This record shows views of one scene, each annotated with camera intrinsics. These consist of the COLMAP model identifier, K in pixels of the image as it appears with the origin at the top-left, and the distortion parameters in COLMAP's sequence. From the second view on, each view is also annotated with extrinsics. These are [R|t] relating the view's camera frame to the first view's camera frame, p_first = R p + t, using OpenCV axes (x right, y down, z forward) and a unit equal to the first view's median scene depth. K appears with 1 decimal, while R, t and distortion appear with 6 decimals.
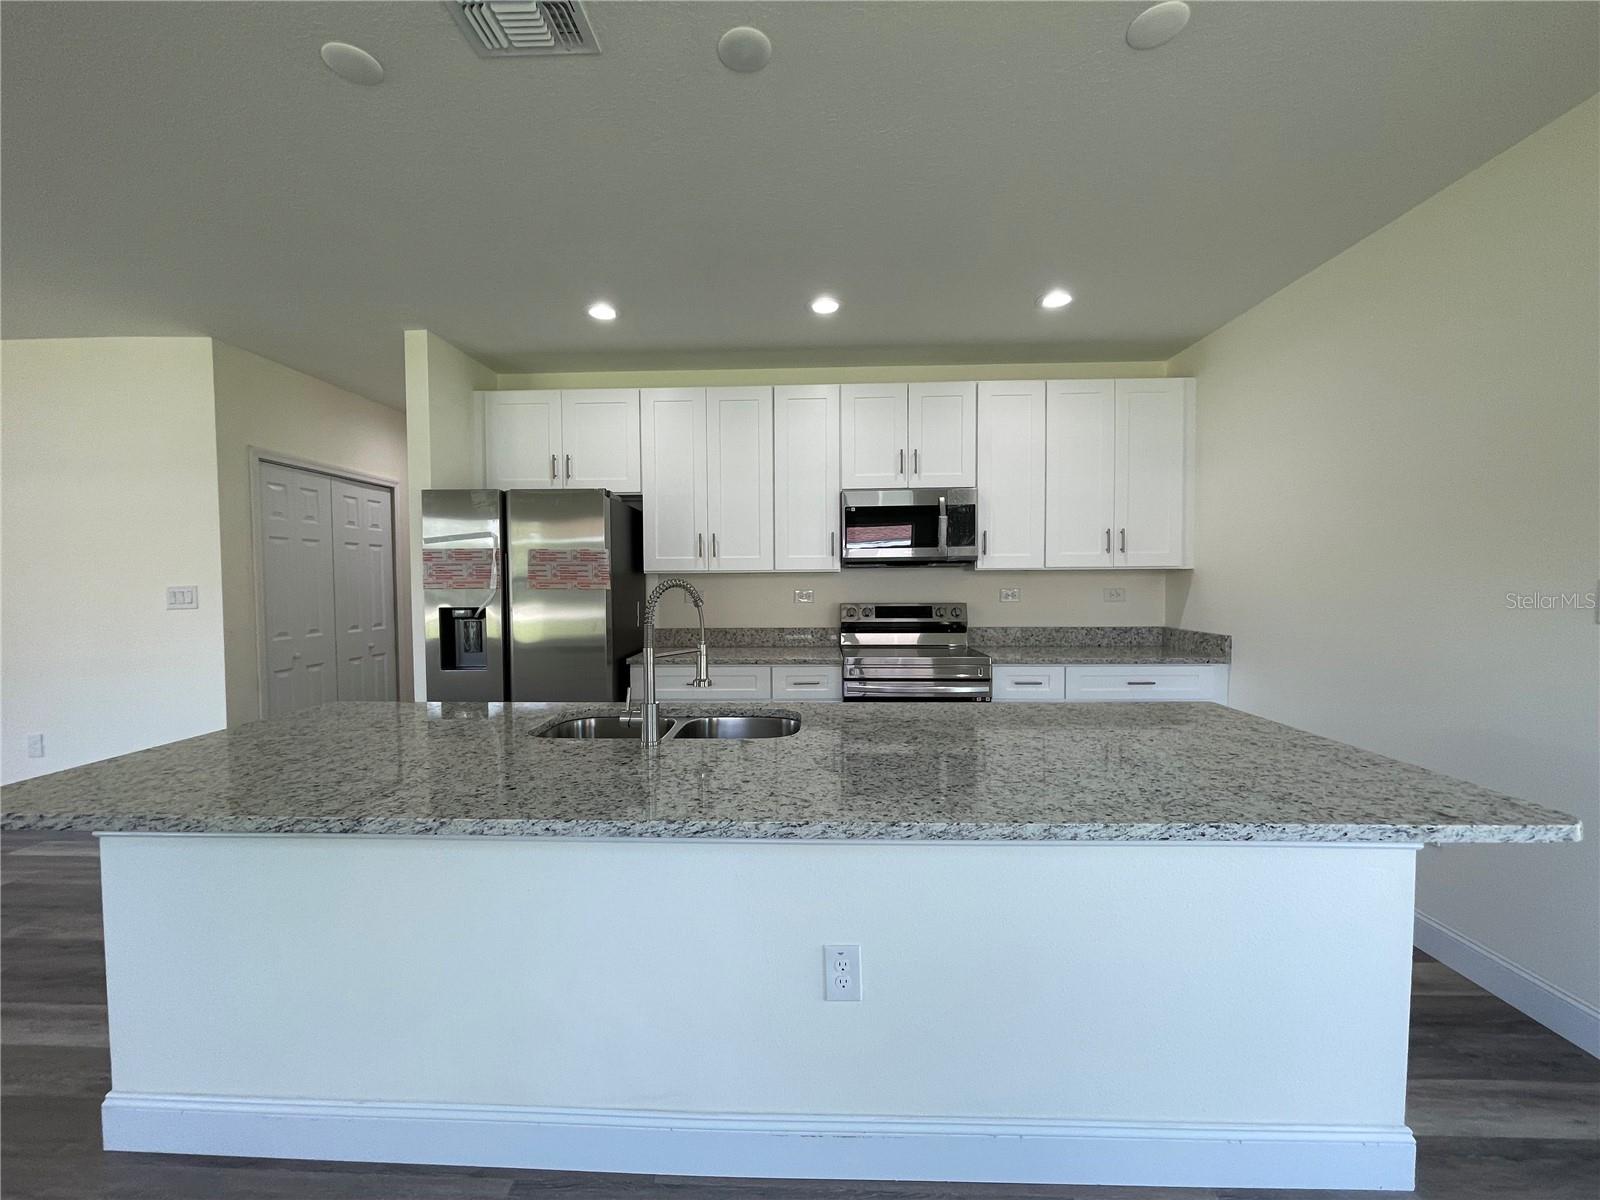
lens RADIAL K [[651.0, 0, 788.6], [0, 651.0, 601.7], [0, 0, 1]] dist [-0.000955, -0.000600]
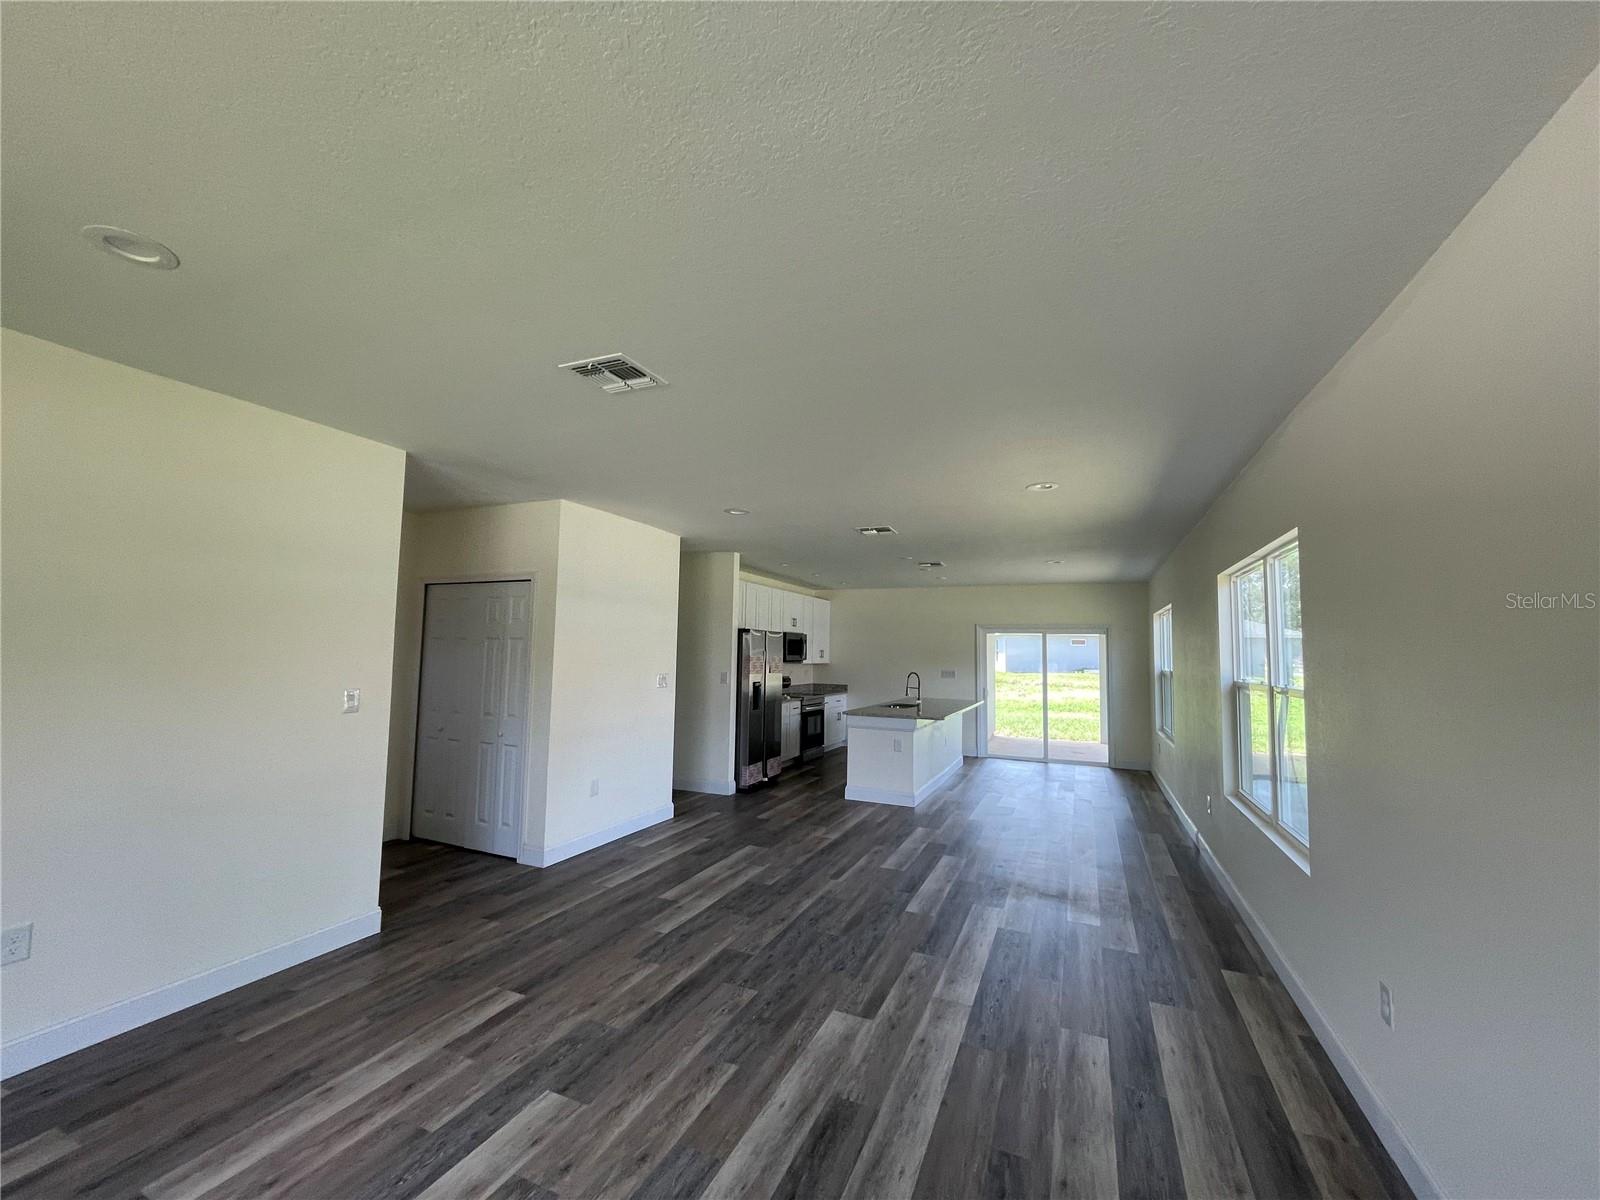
lens RADIAL K [[651.0, 0, 788.6], [0, 651.0, 601.7], [0, 0, 1]] dist [-0.000955, -0.000600]
pose [[0.367207, 0.089212, 0.925851, -2.309112], [0.007534, 0.995072, -0.098869, -0.039168], [-0.930109, 0.043281, 0.364726, 0.059256]]
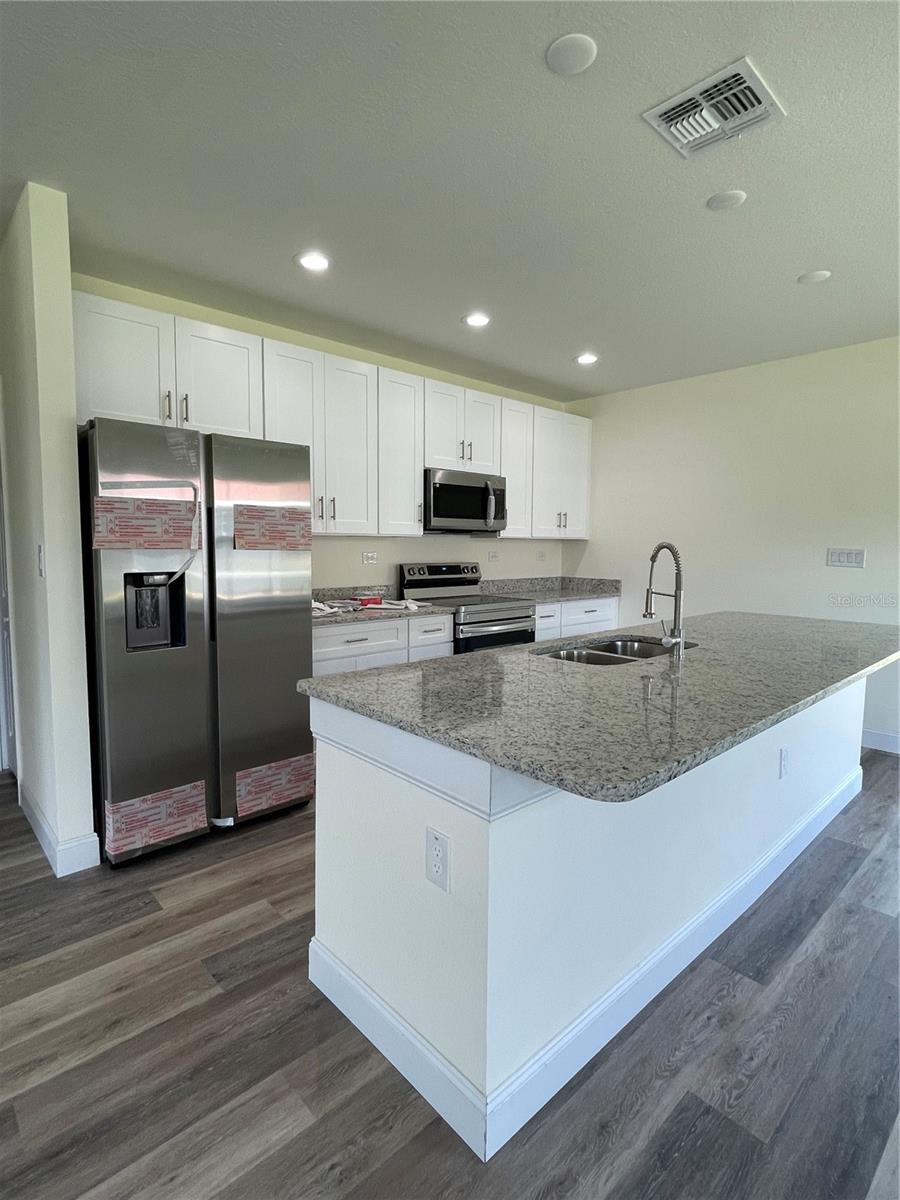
lens RADIAL K [[592.0, 0, 437.9], [0, 592.0, 603.8], [0, 0, 1]] dist [-0.021558, -0.000133]
pose [[0.719048, -0.057249, 0.692598, -0.678289], [0.012952, 0.997532, 0.069008, 0.001675], [-0.694839, -0.040649, 0.718015, 0.205544]]
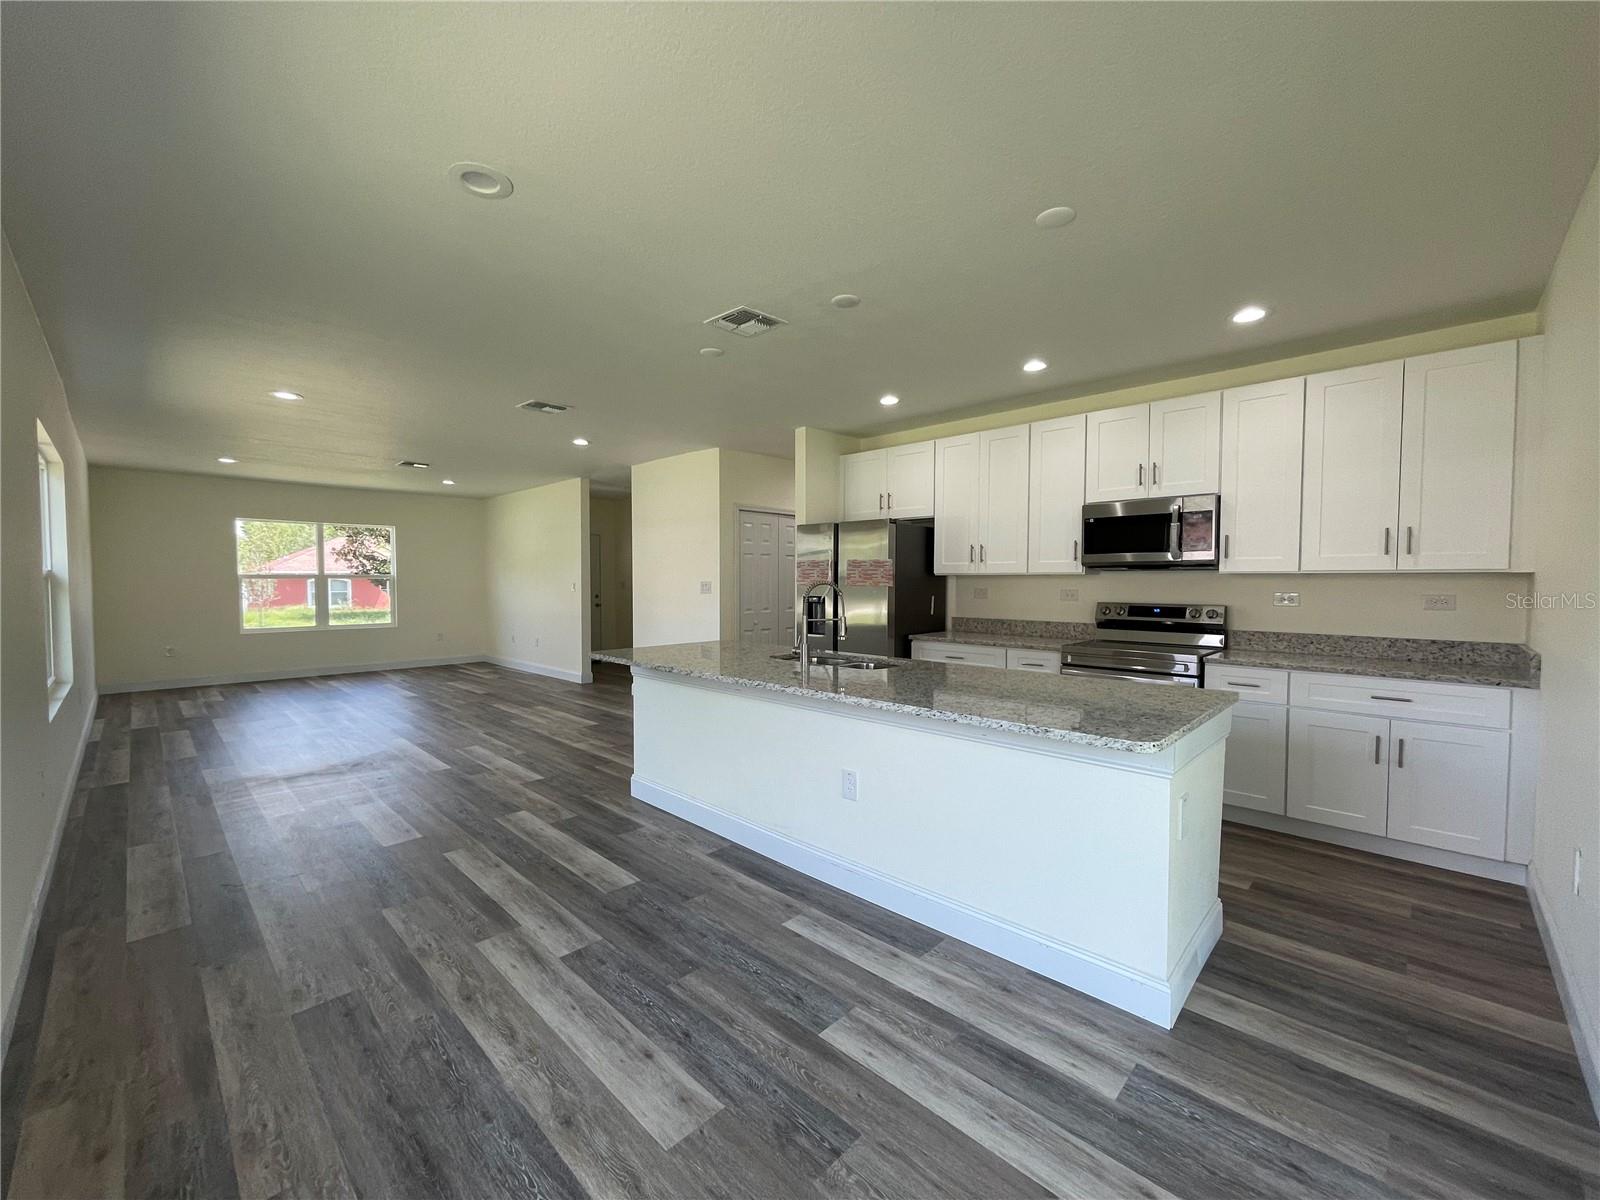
lens RADIAL K [[651.0, 0, 788.6], [0, 651.0, 601.7], [0, 0, 1]] dist [-0.000955, -0.000600]
pose [[0.740215, 0.031303, -0.671641, 0.487992], [-0.029193, 0.999470, 0.014408, 0.001246], [0.671736, 0.008942, 0.740736, -0.222161]]
